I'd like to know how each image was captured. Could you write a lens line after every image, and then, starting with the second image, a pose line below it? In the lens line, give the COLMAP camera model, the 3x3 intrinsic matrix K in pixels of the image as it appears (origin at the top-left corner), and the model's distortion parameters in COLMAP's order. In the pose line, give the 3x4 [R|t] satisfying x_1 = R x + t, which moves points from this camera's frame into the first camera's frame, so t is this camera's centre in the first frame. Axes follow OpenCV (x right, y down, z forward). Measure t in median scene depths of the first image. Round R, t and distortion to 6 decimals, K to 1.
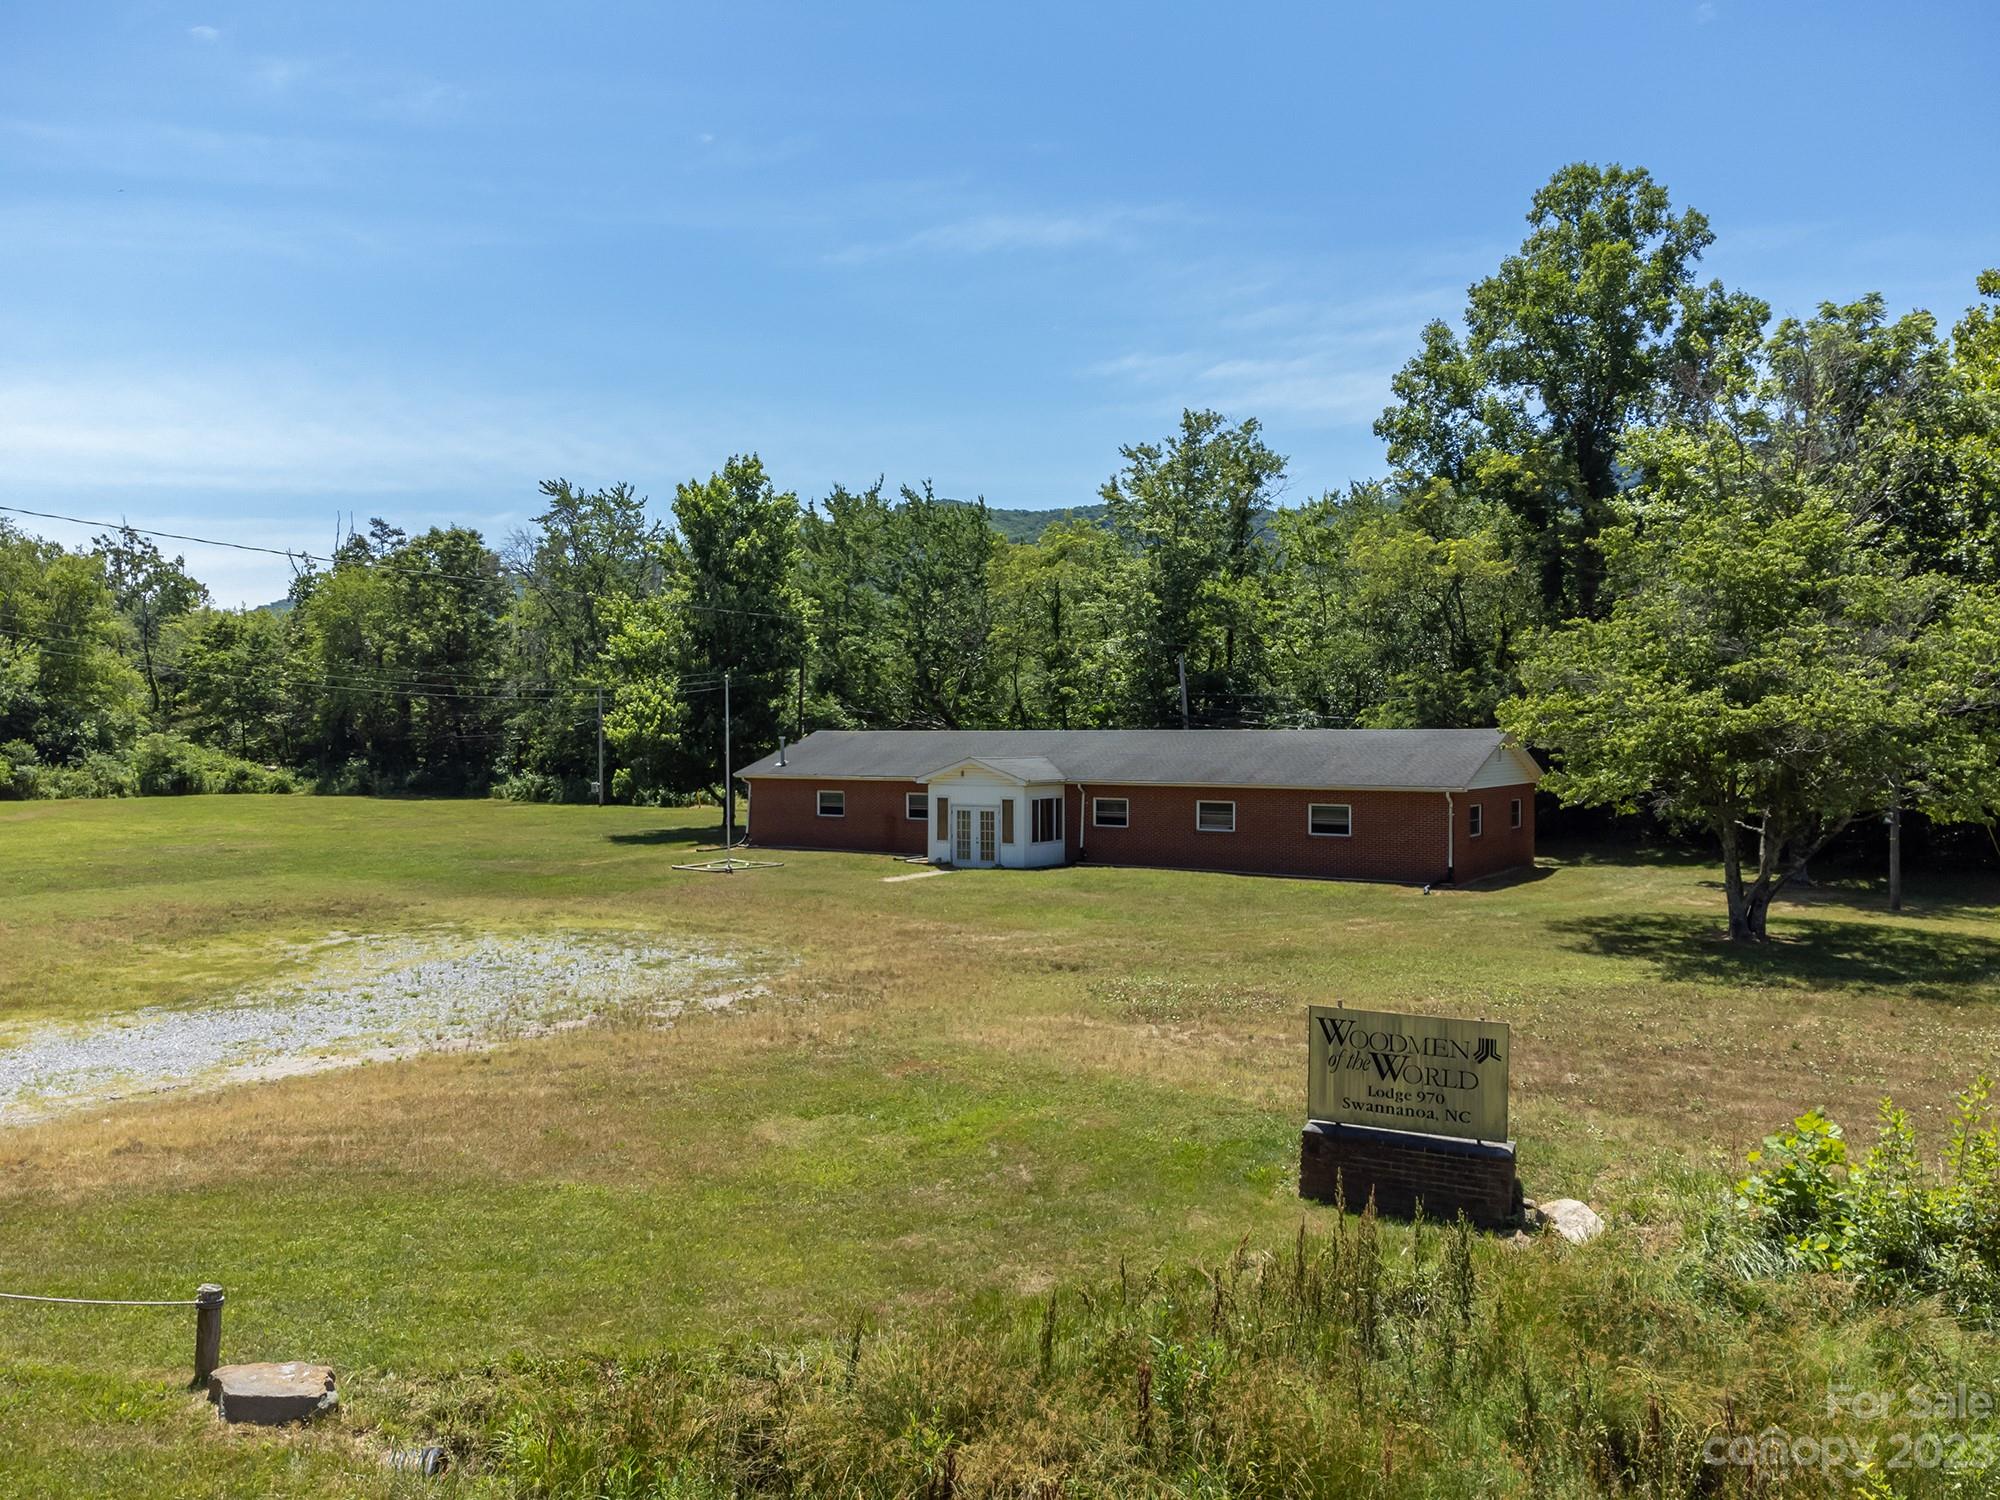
lens RADIAL K [[1482.2, 0, 1000.0], [0, 1482.2, 750.0], [0, 0, 1]] dist [0.019644, 0.005723]
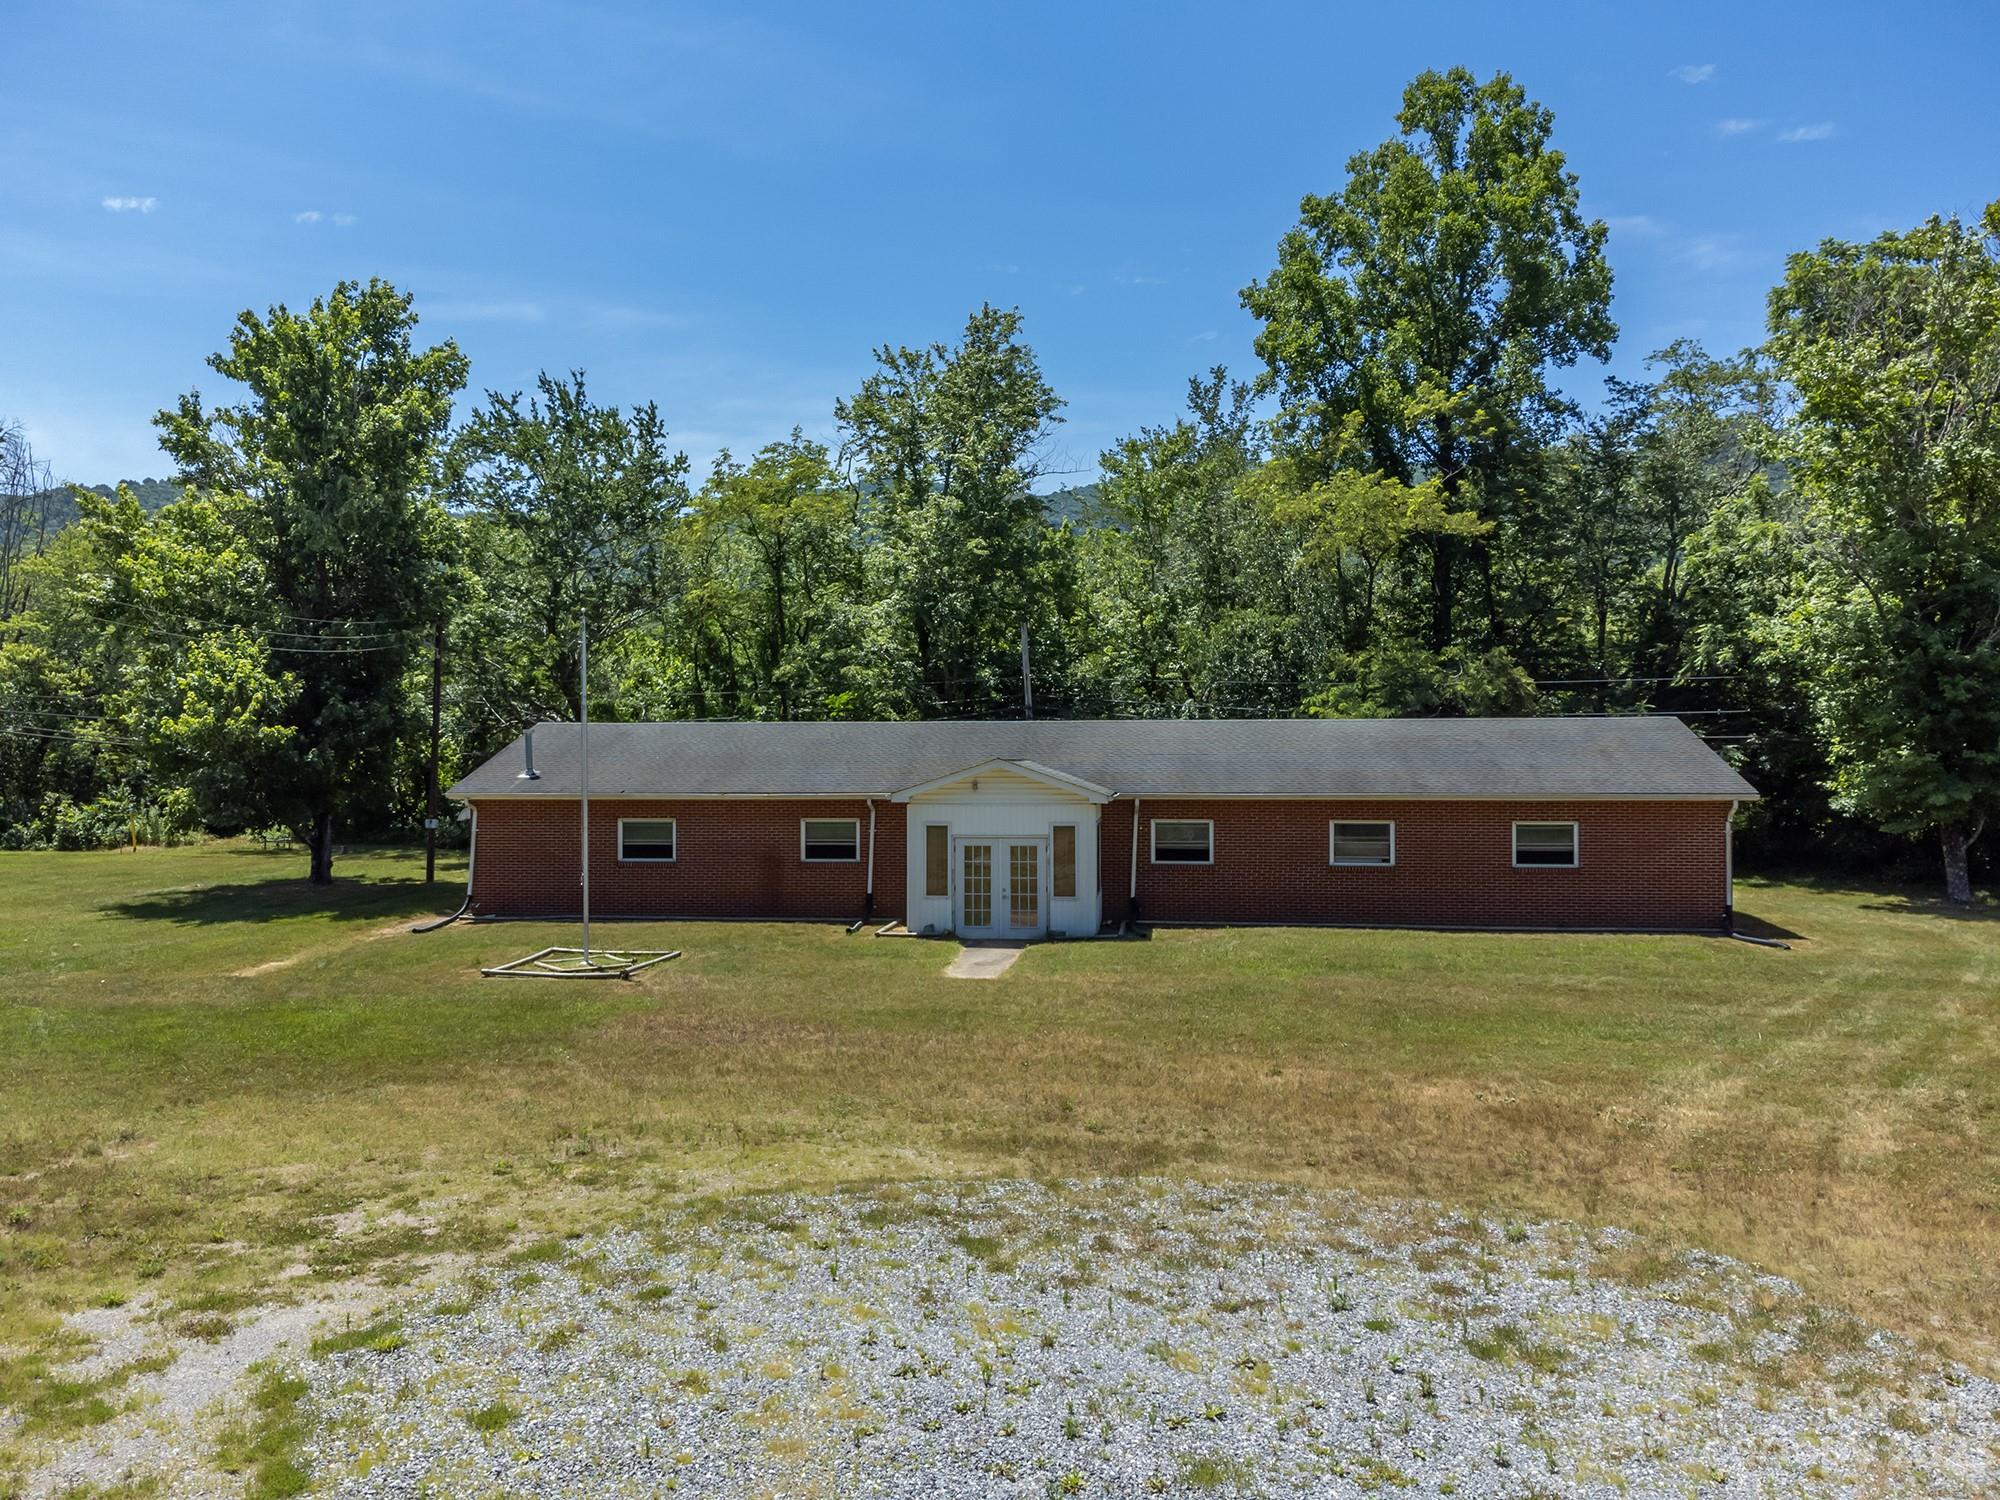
lens RADIAL K [[1499.0, 0, 1009.2], [0, 1499.0, 747.4], [0, 0, 1]] dist [0.016132, 0.002714]
pose [[0.893040, -0.001082, 0.449975, -0.217496], [0.006624, 0.999920, -0.010742, 0.005103], [-0.449928, 0.012574, 0.892976, 0.327732]]
